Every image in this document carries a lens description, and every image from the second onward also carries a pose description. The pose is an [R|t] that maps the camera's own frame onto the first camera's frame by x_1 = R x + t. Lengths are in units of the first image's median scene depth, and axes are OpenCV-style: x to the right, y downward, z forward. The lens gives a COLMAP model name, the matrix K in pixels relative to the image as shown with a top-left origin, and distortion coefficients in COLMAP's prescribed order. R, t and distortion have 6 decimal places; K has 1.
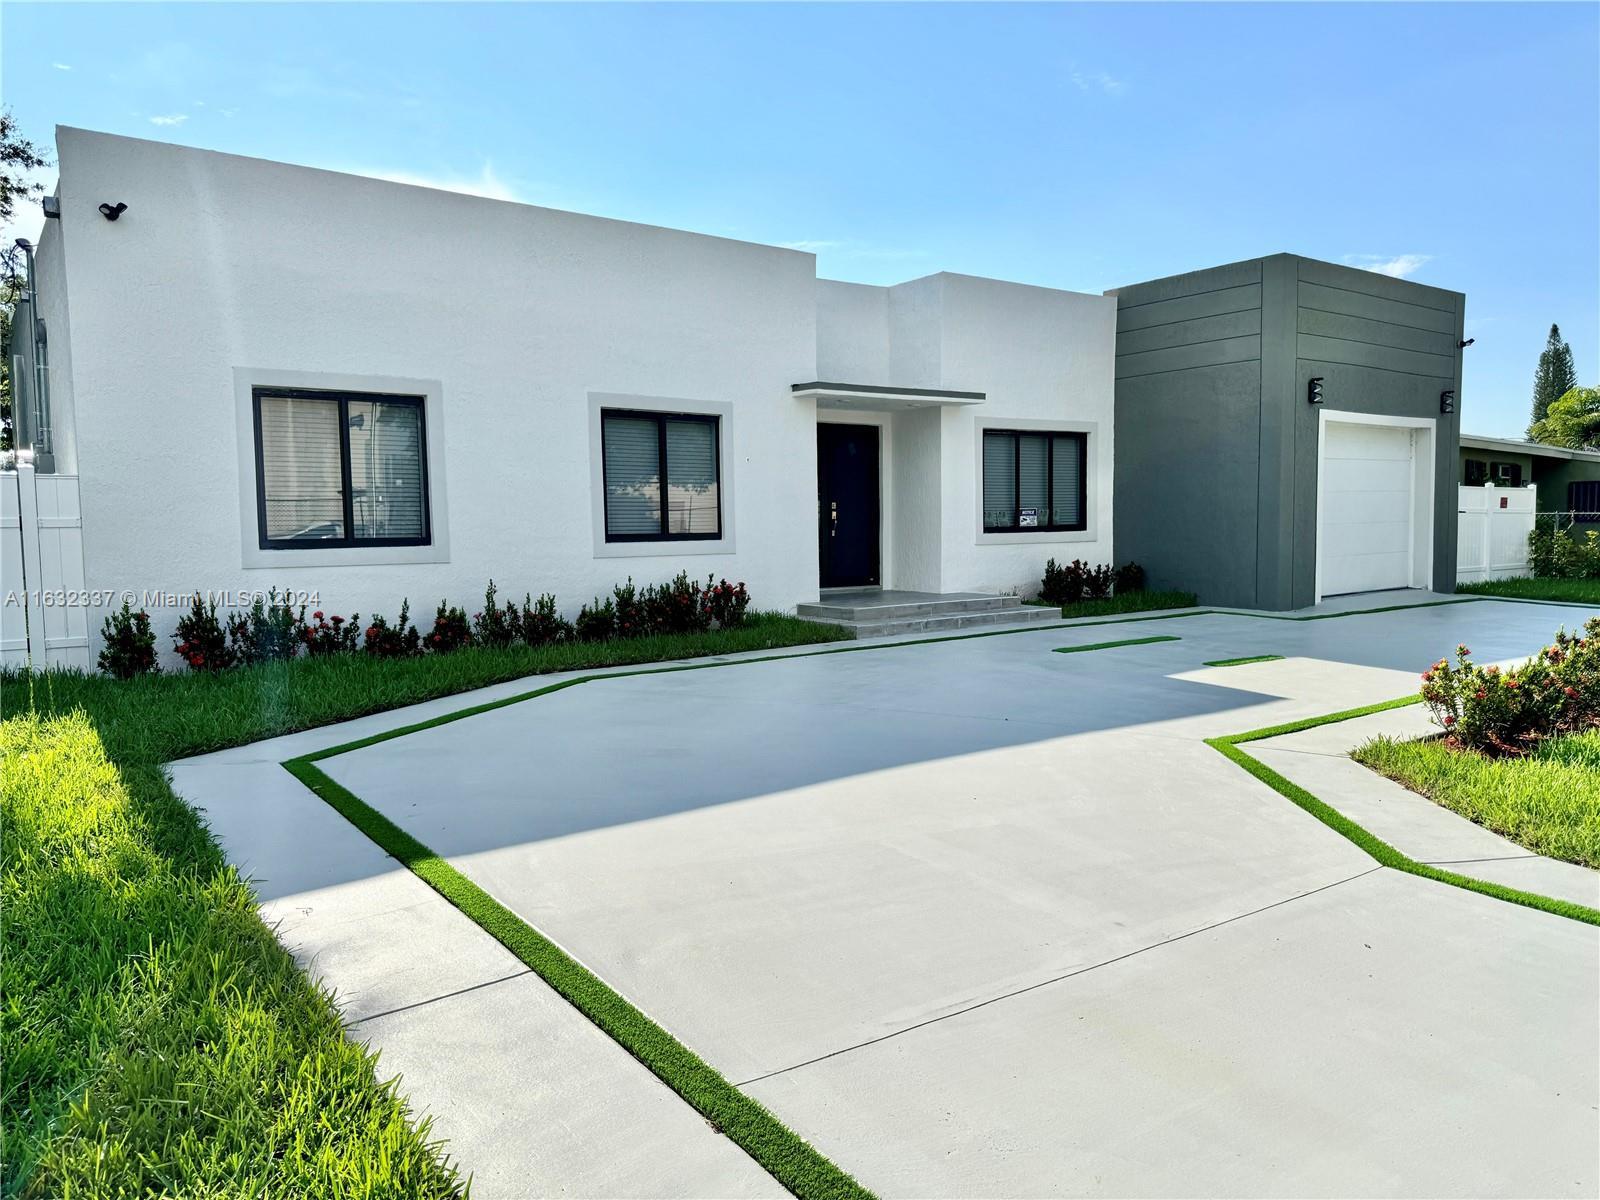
lens RADIAL K [[1133.5, 0, 800.0], [0, 1133.5, 600.0], [0, 0, 1]] dist [0.056180, -0.003465]
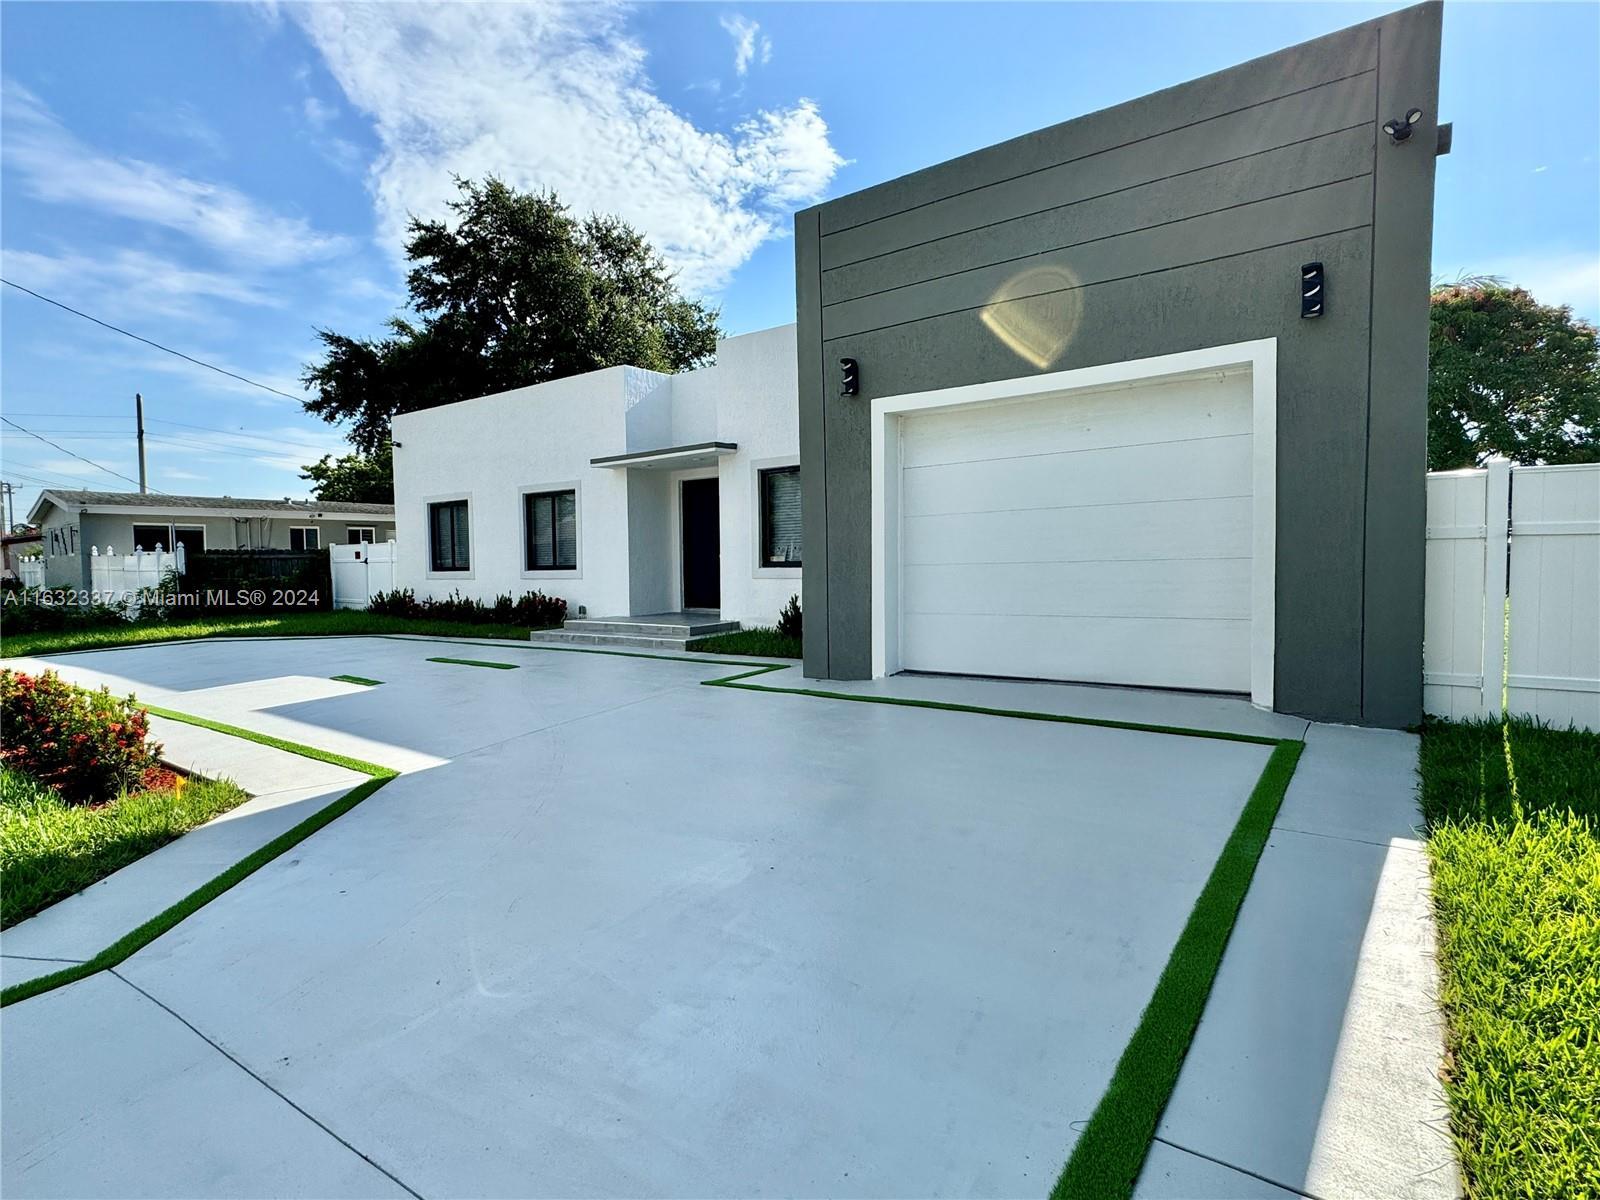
lens RADIAL K [[834.5, 0, 800.0], [0, 834.5, 600.0], [0, 0, 1]] dist [-0.000044, -0.000020]
pose [[0.278582, 0.057085, -0.958715, 0.917425], [-0.049096, 0.997773, 0.045145, -0.065158], [0.959157, 0.034492, 0.280764, 0.808470]]
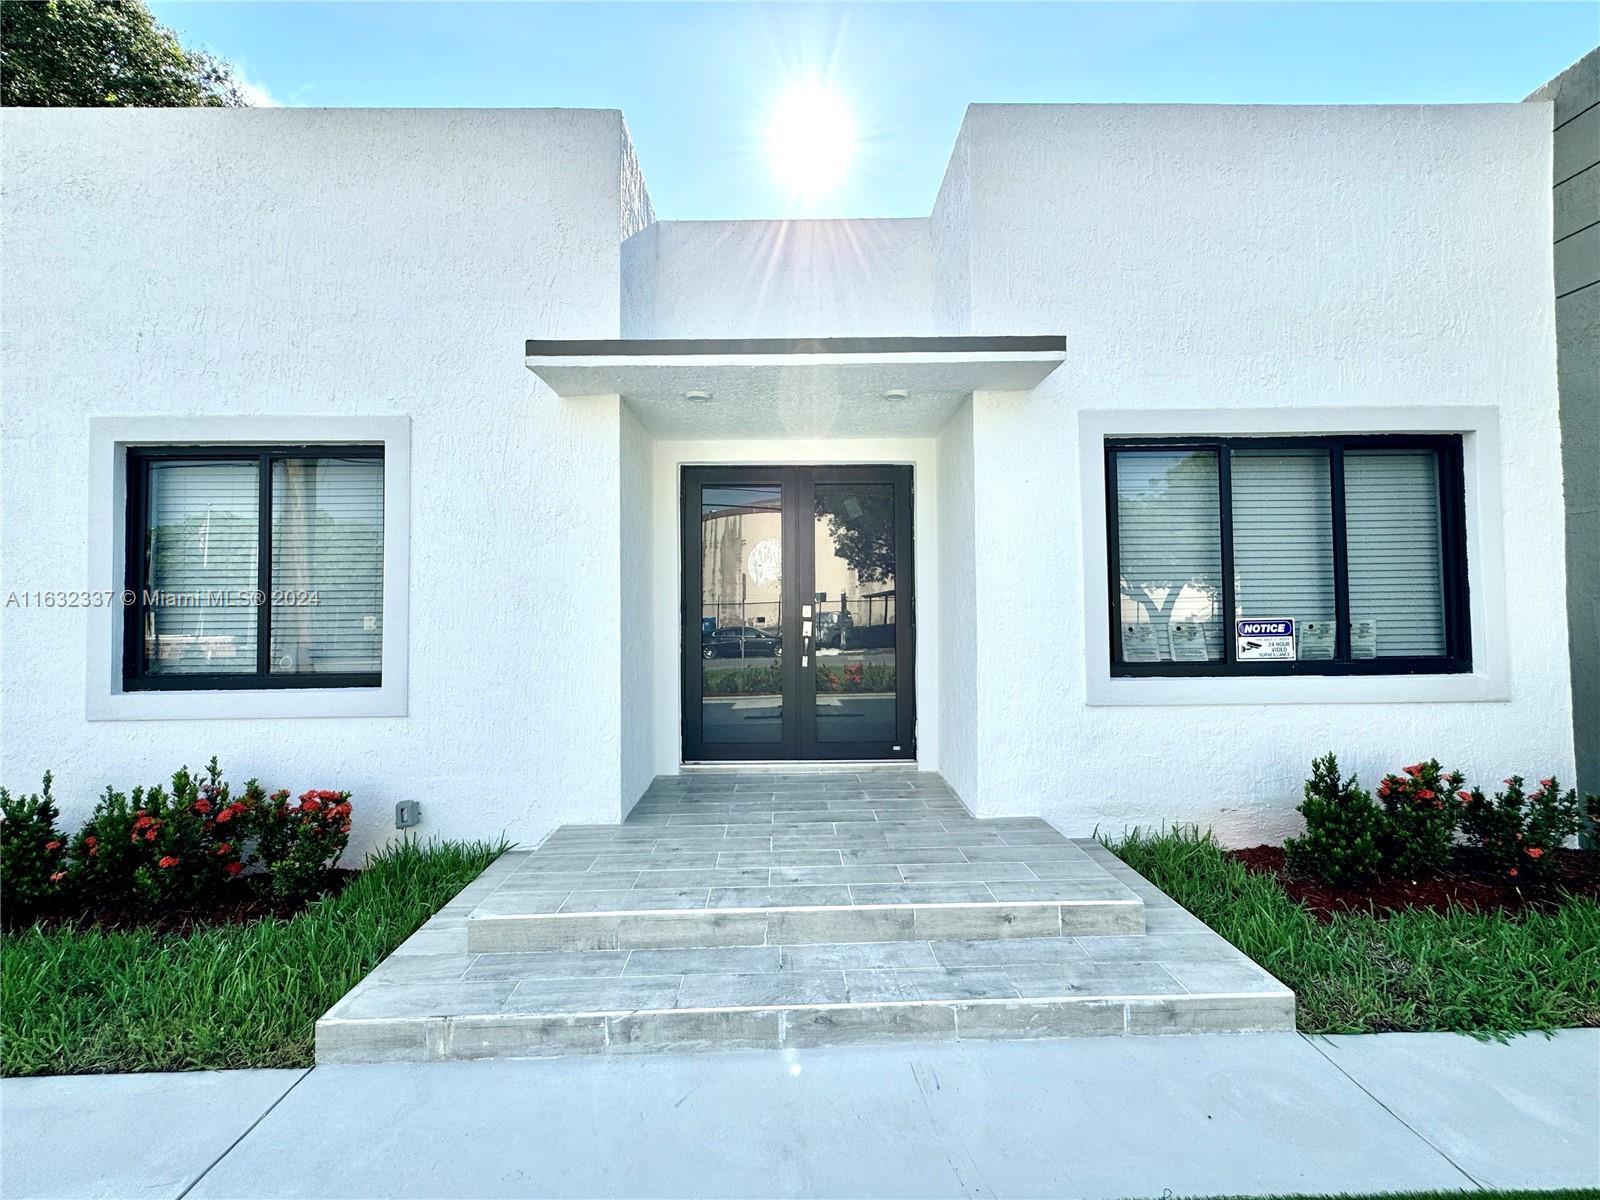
lens RADIAL K [[627.0, 0, 800.0], [0, 627.0, 600.0], [0, 0, 1]] dist [-0.006427, -0.000091]
pose [[0.808511, -0.003469, -0.588471, 0.203747], [-0.039520, 0.997405, -0.060177, -0.068926], [0.587152, 0.071911, 0.806276, 0.734425]]
